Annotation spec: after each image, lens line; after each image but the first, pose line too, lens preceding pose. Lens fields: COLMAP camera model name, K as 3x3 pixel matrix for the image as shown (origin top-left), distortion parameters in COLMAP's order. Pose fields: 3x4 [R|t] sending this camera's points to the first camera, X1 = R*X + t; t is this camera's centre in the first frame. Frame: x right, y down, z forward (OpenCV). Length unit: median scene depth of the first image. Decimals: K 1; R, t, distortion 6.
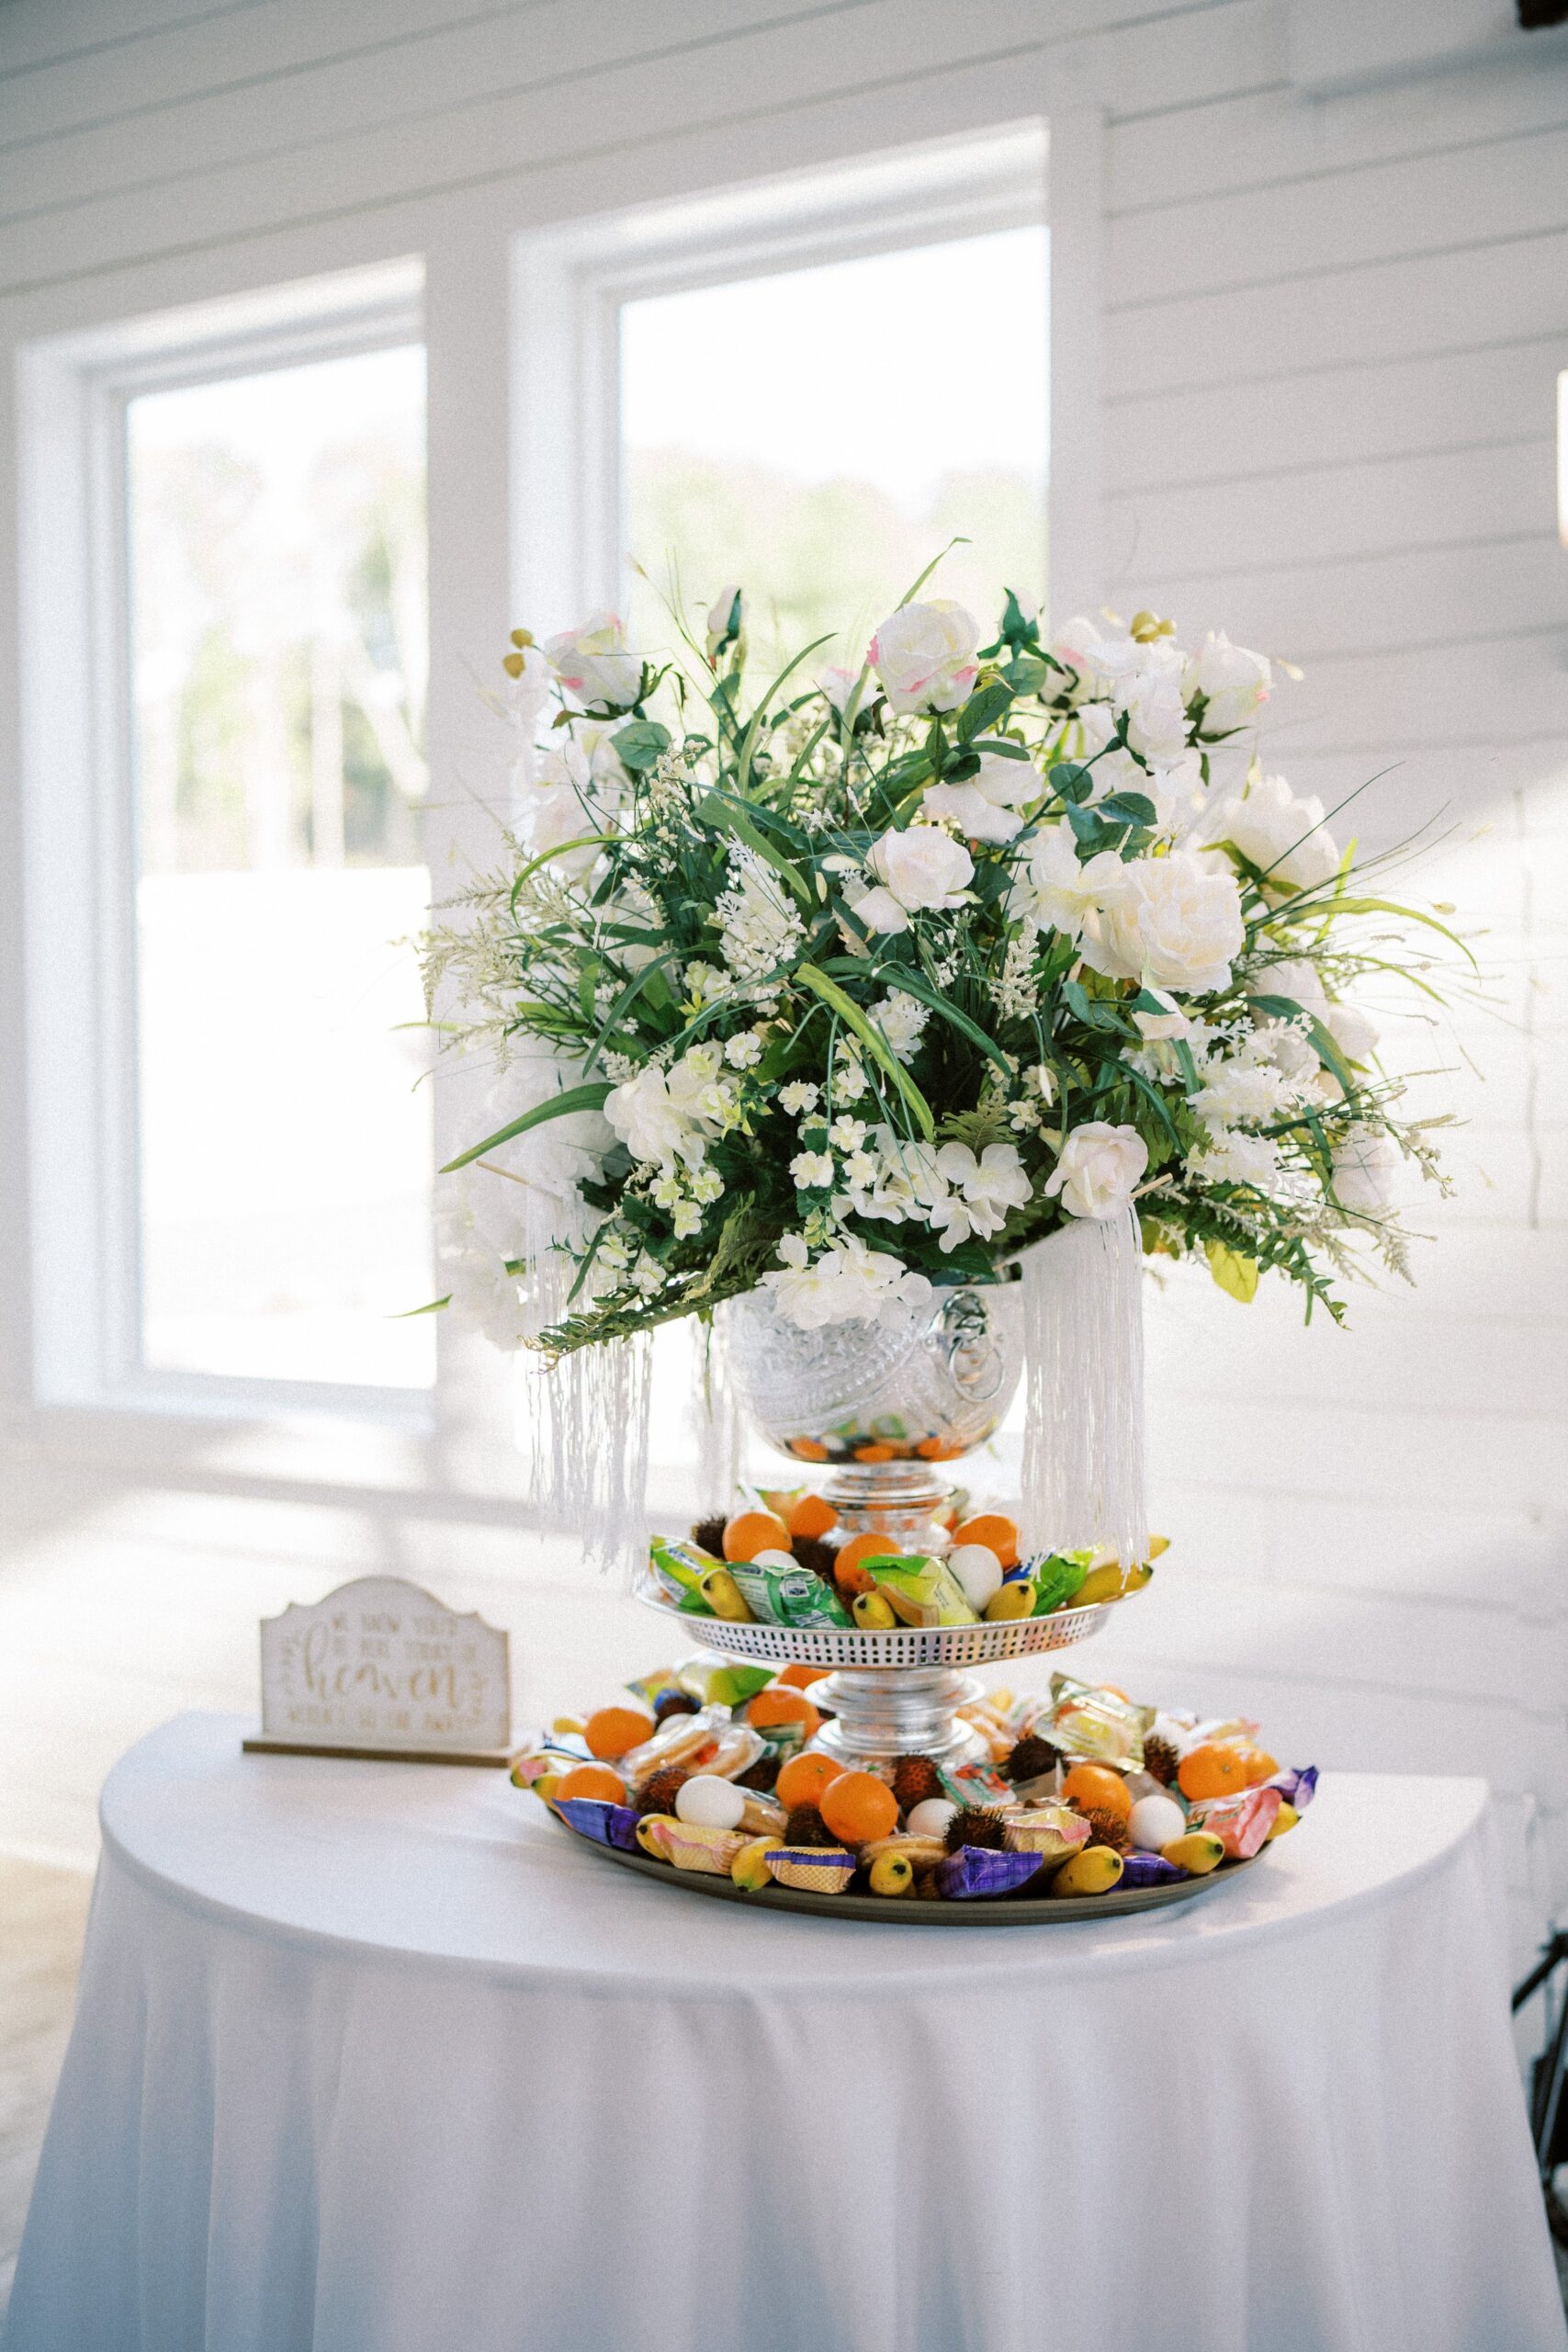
lens RADIAL K [[2485.6, 0, 784.0], [0, 2485.6, 1176.0], [0, 0, 1]] dist [-0.000788, 0.027298]
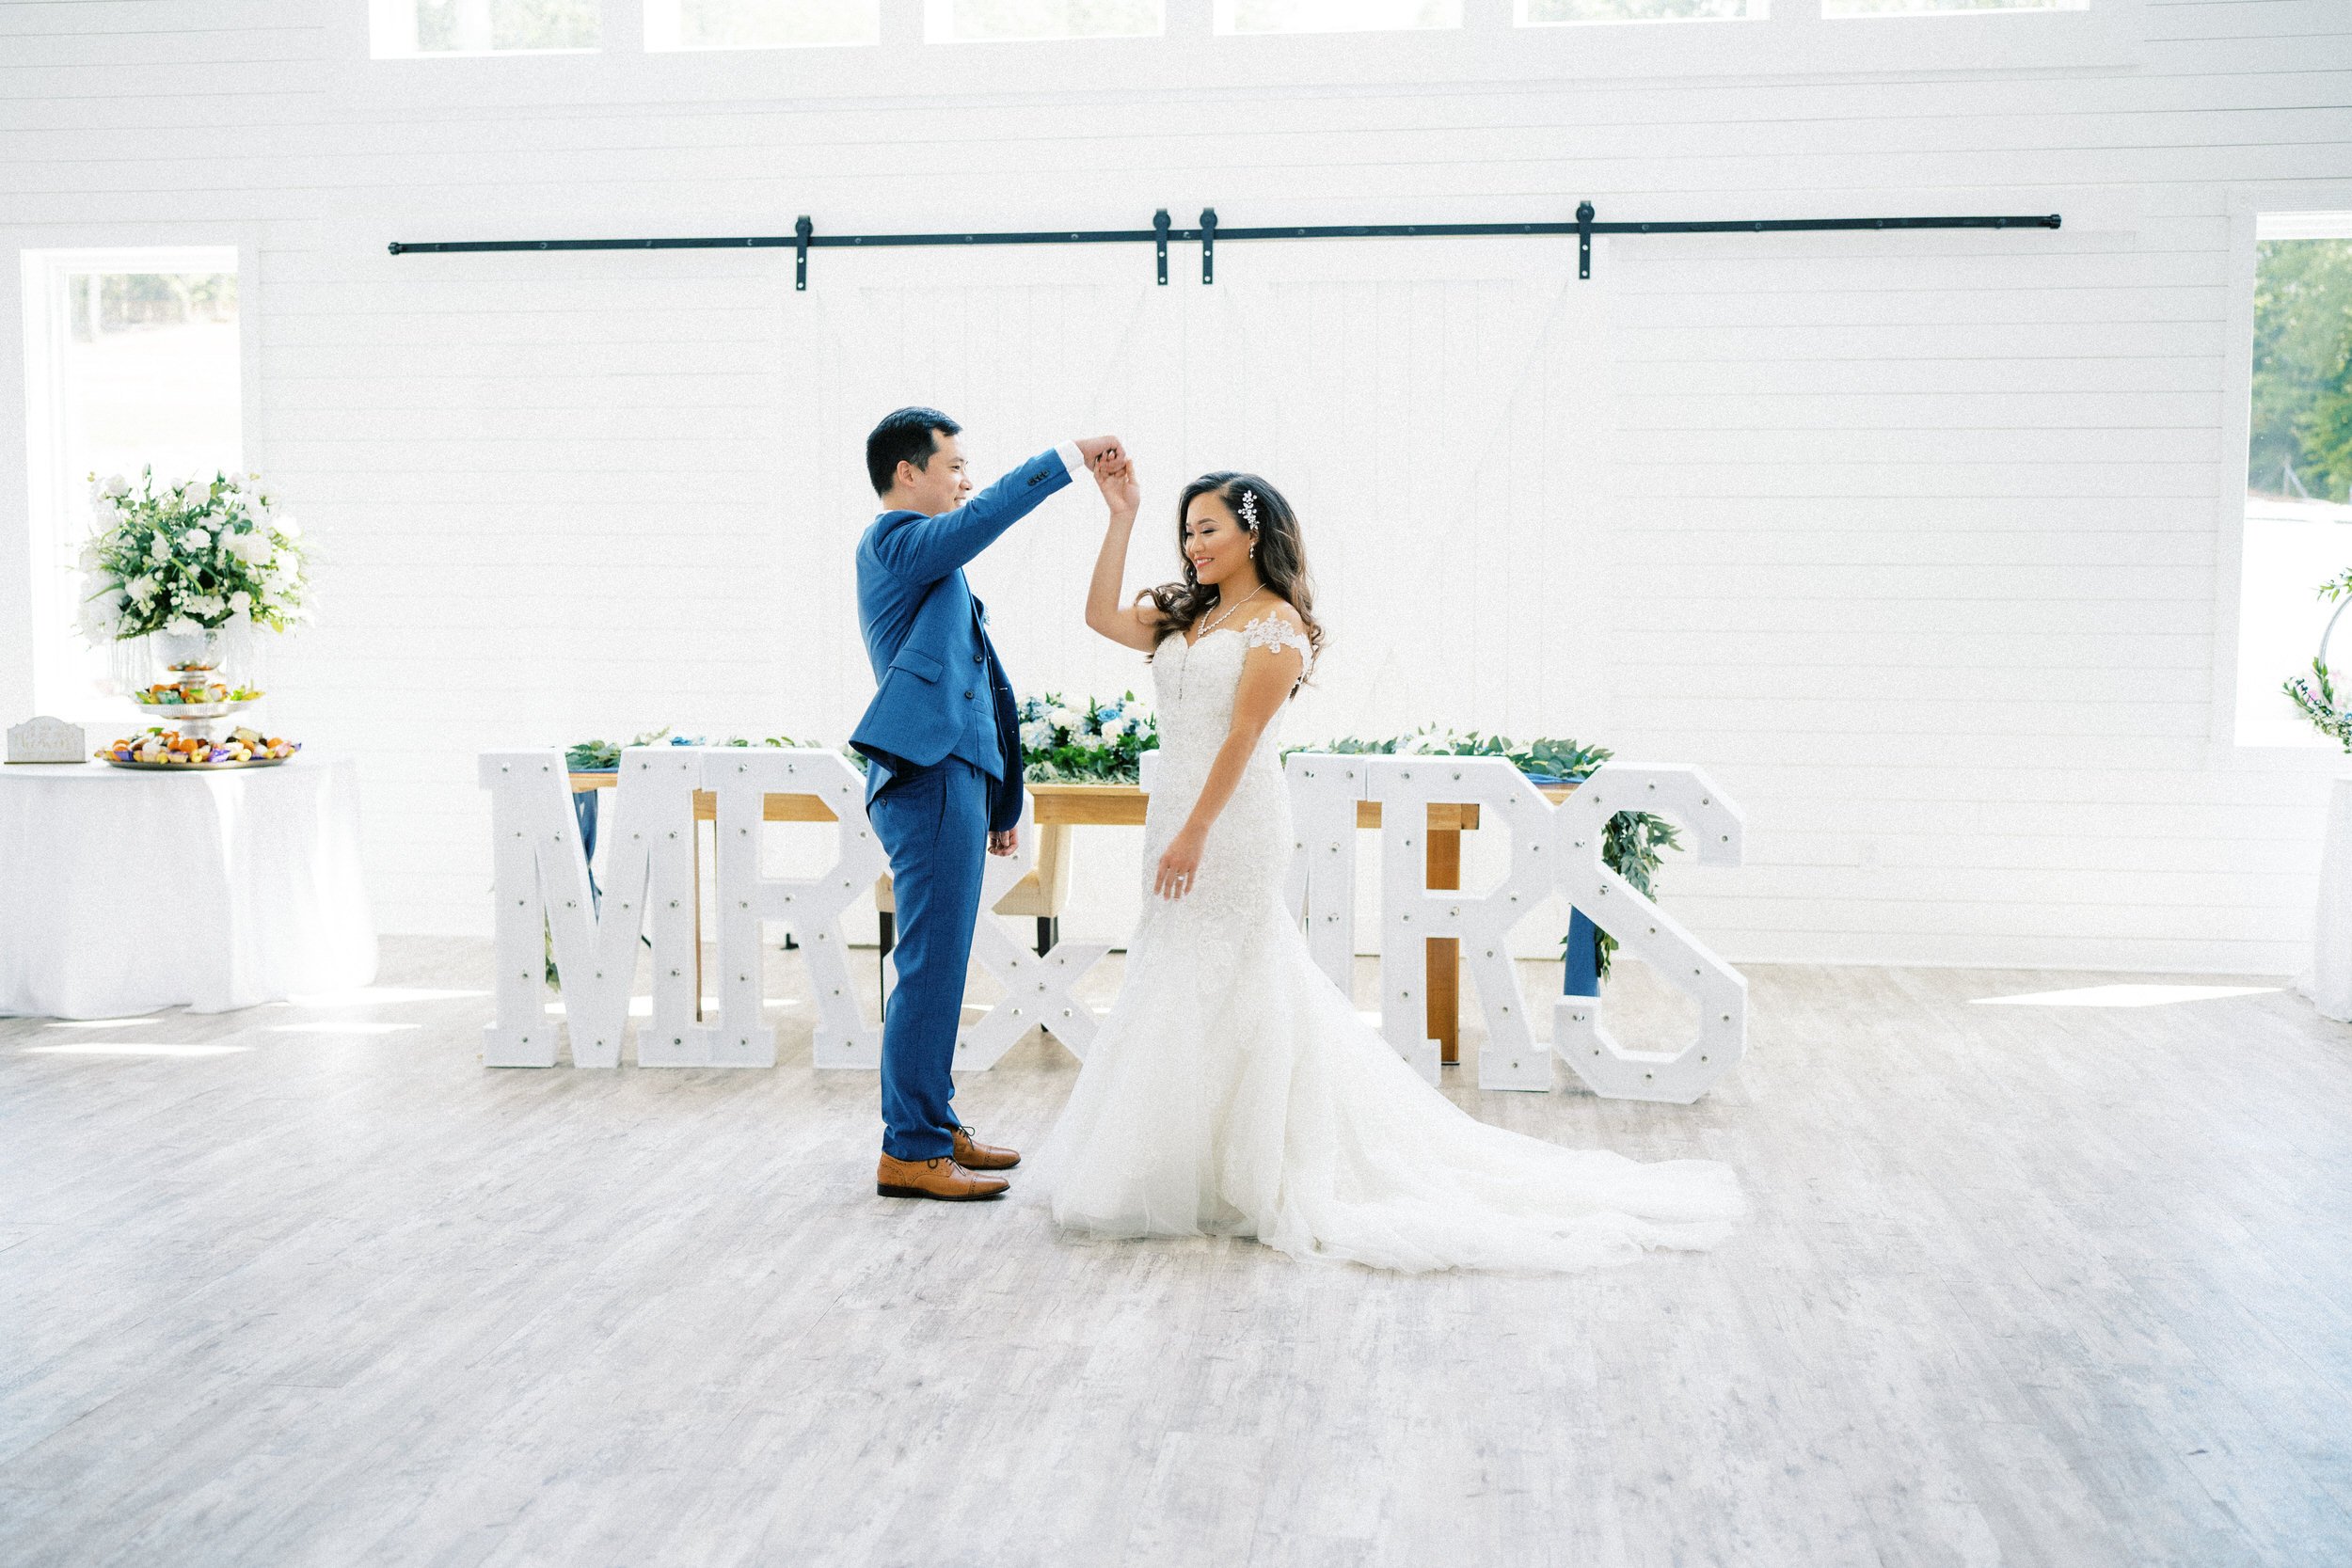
lens RADIAL K [[2485.6, 0, 1136.0], [0, 2485.6, 785.4], [0, 0, 1]] dist [-0.000788, 0.027298]
pose [[0.912754, -0.027354, 0.407593, -0.250732], [0.007248, 0.998683, 0.050791, 0.116464], [-0.408446, -0.043406, 0.911750, -3.945590]]
